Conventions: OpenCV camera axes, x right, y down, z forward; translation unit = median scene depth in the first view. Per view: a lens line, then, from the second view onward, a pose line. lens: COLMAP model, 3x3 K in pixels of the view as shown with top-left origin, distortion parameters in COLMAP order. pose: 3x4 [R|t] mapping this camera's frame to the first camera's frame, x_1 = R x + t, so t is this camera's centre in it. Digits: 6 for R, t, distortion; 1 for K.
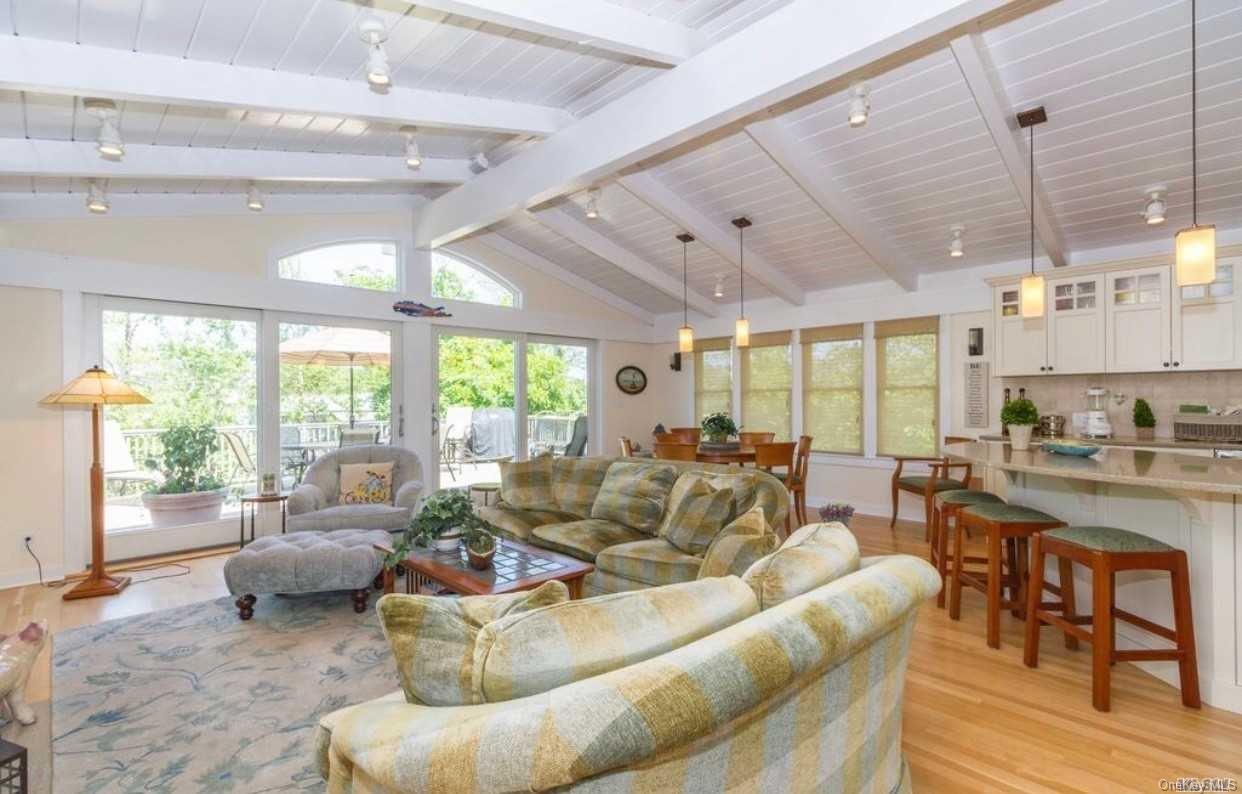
lens RADIAL K [[570.3, 0, 621.0], [0, 570.3, 397.0], [0, 0, 1]] dist [0.000225, -0.000010]
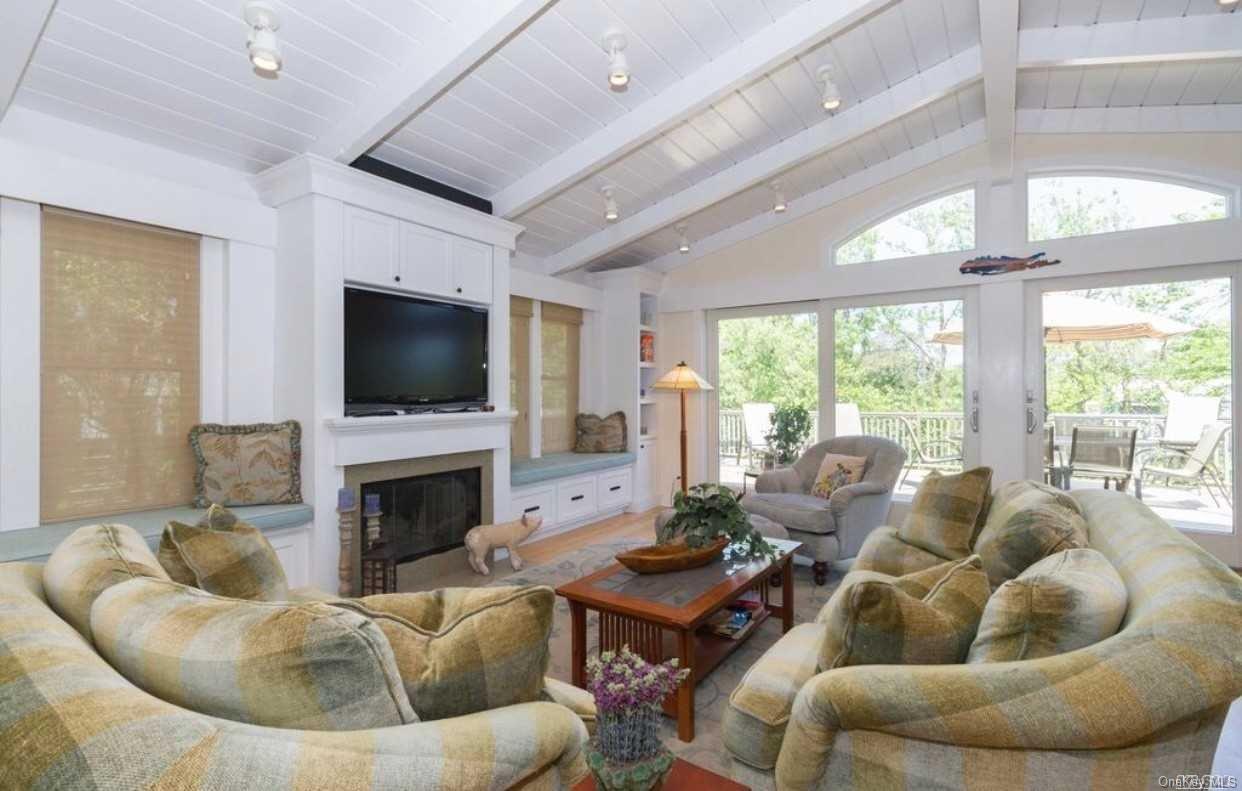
lens RADIAL K [[577.7, 0, 620.7], [0, 577.7, 388.0], [0, 0, 1]] dist [0.001914, -0.000049]
pose [[0.195685, 0.001436, -0.980666, 0.270529], [0.007086, 0.999971, 0.002878, 0.002505], [0.980641, -0.007513, 0.195670, 0.338539]]
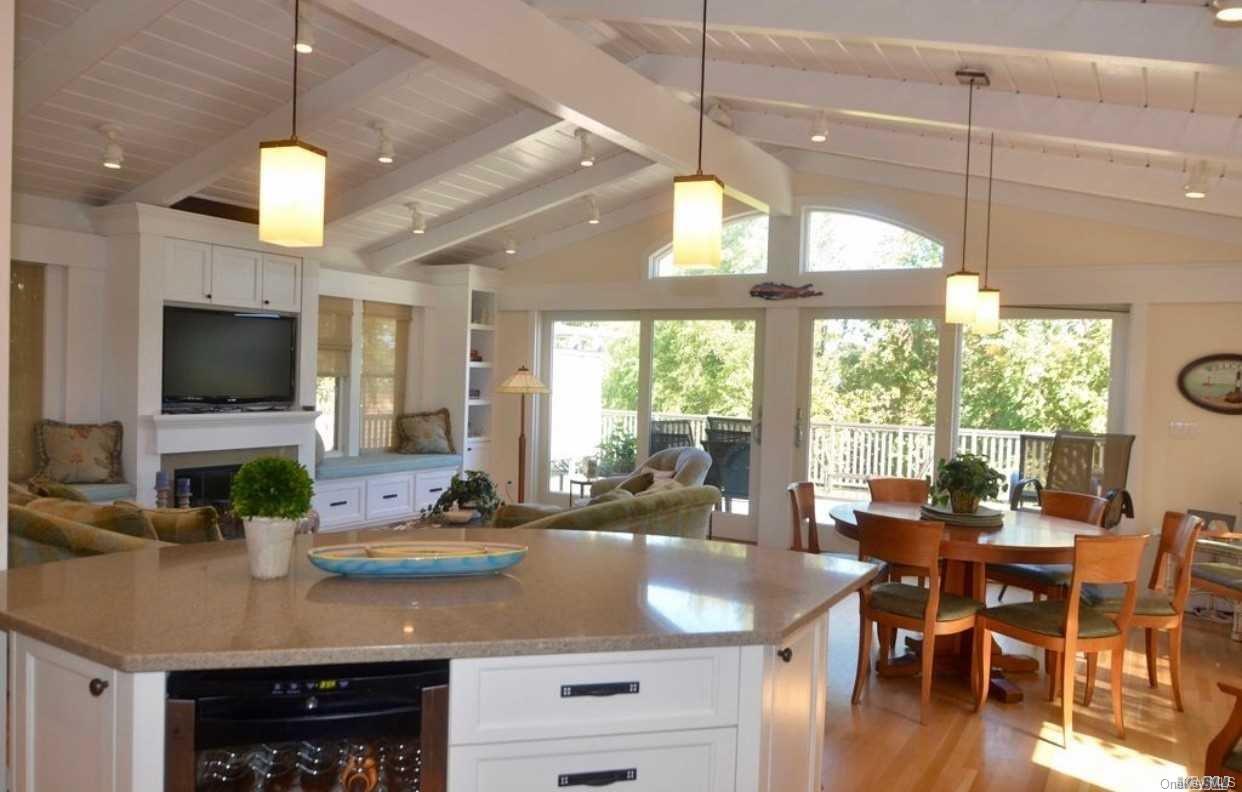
lens RADIAL K [[865.4, 0, 618.9], [0, 865.4, 402.8], [0, 0, 1]] dist [-0.008289, -0.001423]
pose [[0.243752, 0.048504, -0.968624, 0.733585], [-0.029653, 0.998654, 0.042546, -0.037680], [0.969384, 0.018352, 0.244863, 0.446405]]
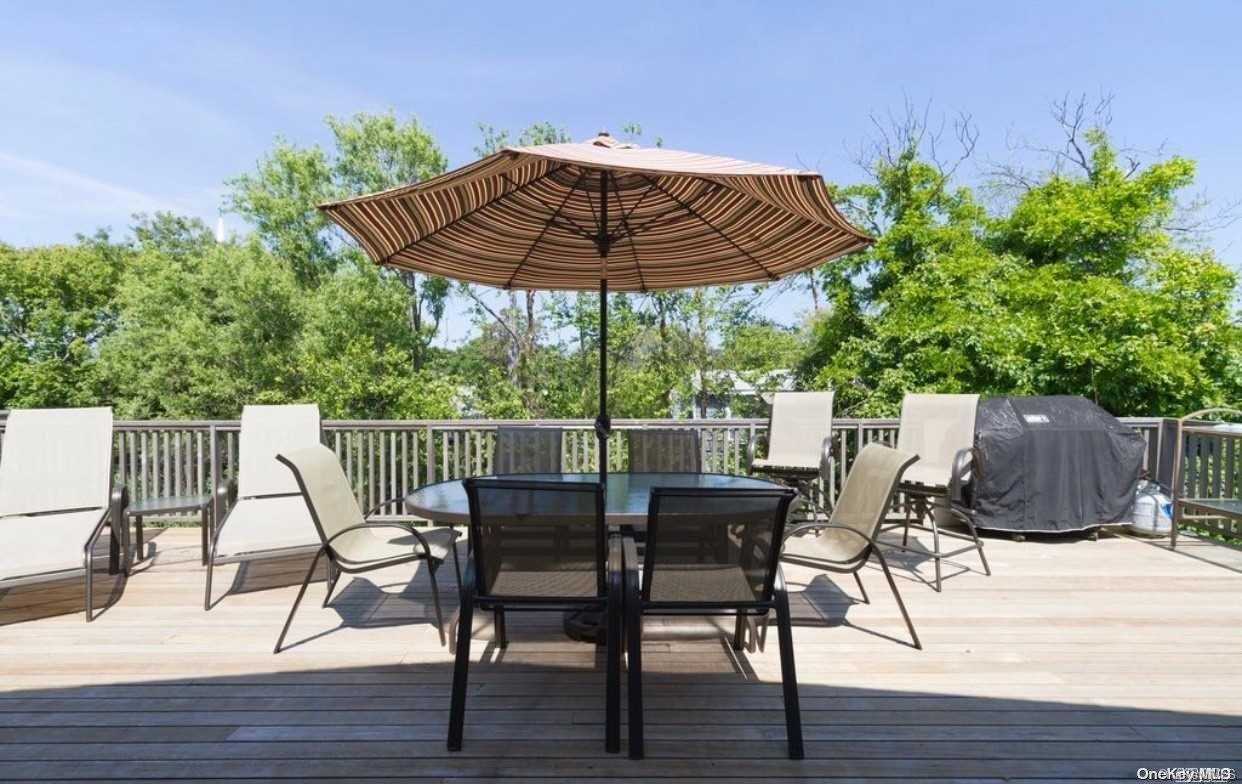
lens RADIAL K [[564.0, 0, 621.0], [0, 564.0, 392.0], [0, 0, 1]] dist [0.001951, 0.000396]
pose [[0.712162, 0.025737, -0.701543, -0.292083], [-0.002331, 0.999409, 0.034298, 0.005336], [0.702011, -0.022790, 0.711801, 1.000216]]
